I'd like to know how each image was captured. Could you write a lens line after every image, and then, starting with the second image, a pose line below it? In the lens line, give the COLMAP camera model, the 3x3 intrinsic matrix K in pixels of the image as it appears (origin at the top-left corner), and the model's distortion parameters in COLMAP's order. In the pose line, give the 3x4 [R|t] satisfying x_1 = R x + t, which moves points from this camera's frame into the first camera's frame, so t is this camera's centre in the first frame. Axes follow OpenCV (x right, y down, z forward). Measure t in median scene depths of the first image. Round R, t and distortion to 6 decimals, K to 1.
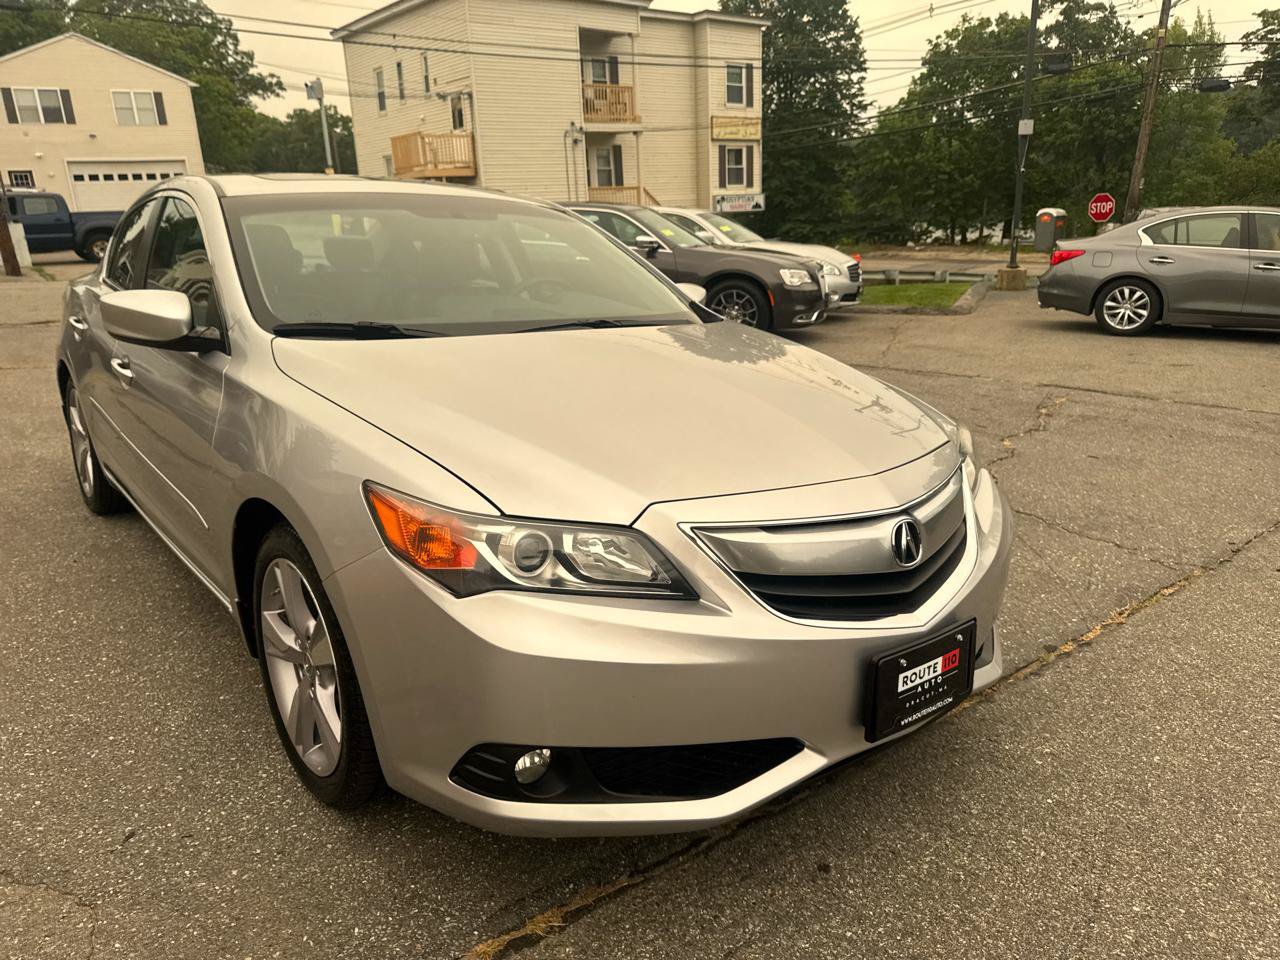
lens RADIAL K [[888.5, 0, 640.0], [0, 888.5, 480.0], [0, 0, 1]] dist [-0.005365, -0.000642]
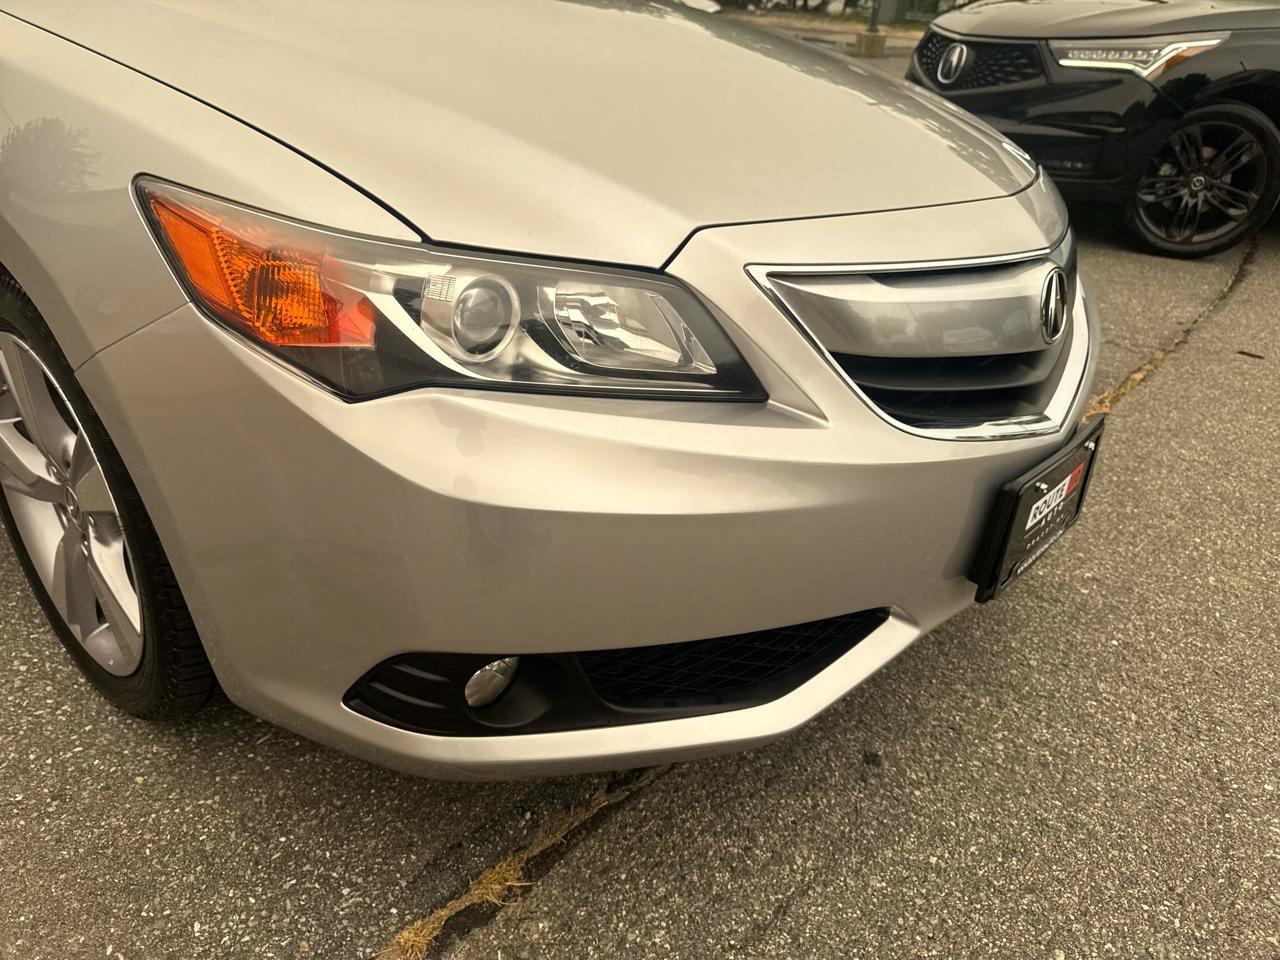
lens RADIAL K [[876.5, 0, 614.1], [0, 876.5, 456.7], [0, 0, 1]] dist [0.007966, -0.019264]
pose [[0.984824, -0.021779, 0.172184, -0.105263], [-0.015640, 0.976922, 0.213025, 0.038638], [-0.172849, -0.212485, 0.961755, 0.346125]]
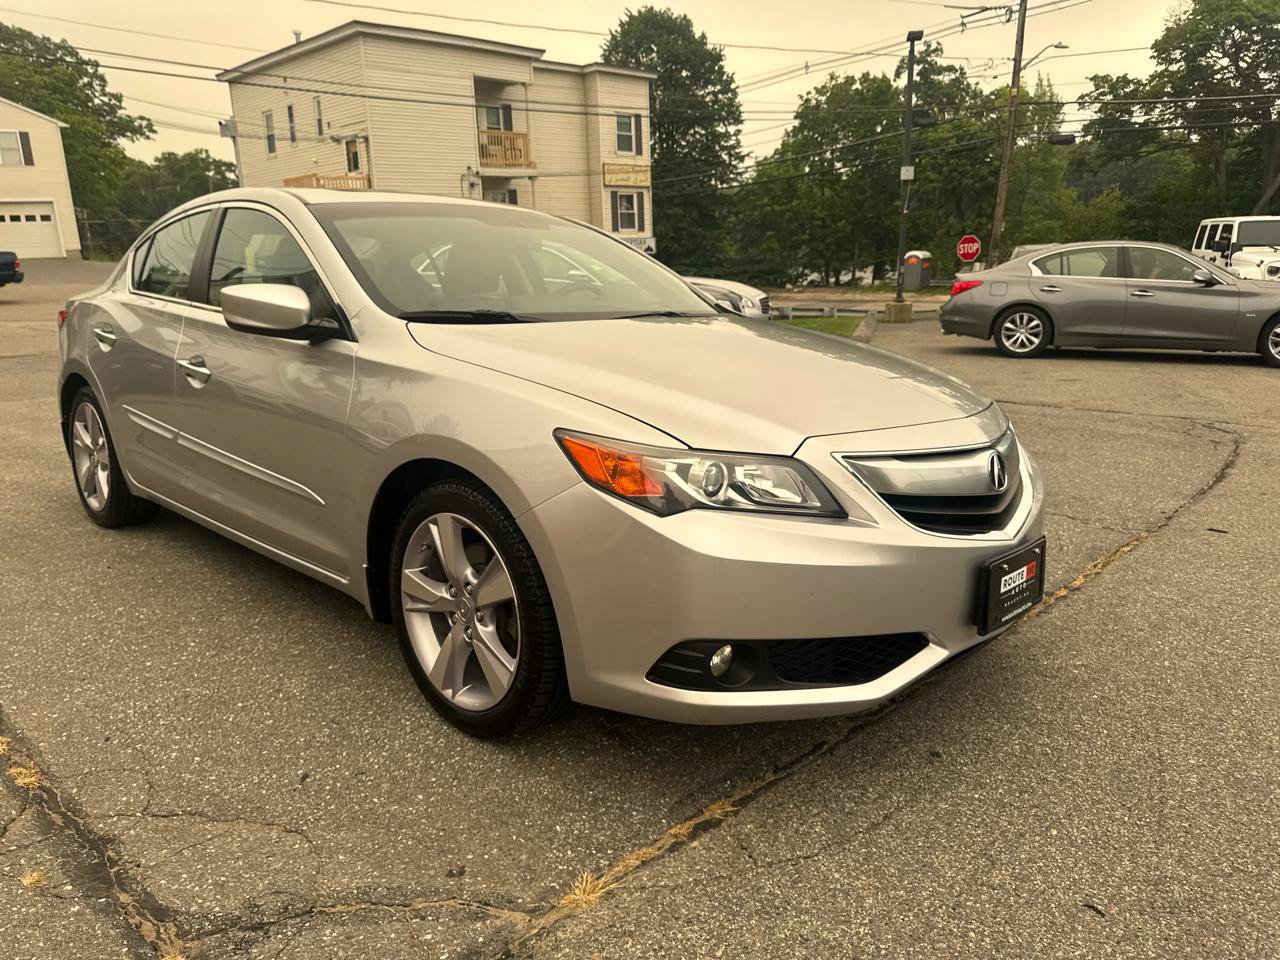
lens RADIAL K [[886.6, 0, 620.5], [0, 886.6, 483.2], [0, 0, 1]] dist [0.029173, -0.047953]
pose [[0.992275, -0.030185, 0.120326, -0.295734], [0.035984, 0.998279, -0.046316, 0.103556], [-0.118721, 0.050288, 0.991653, -0.121334]]
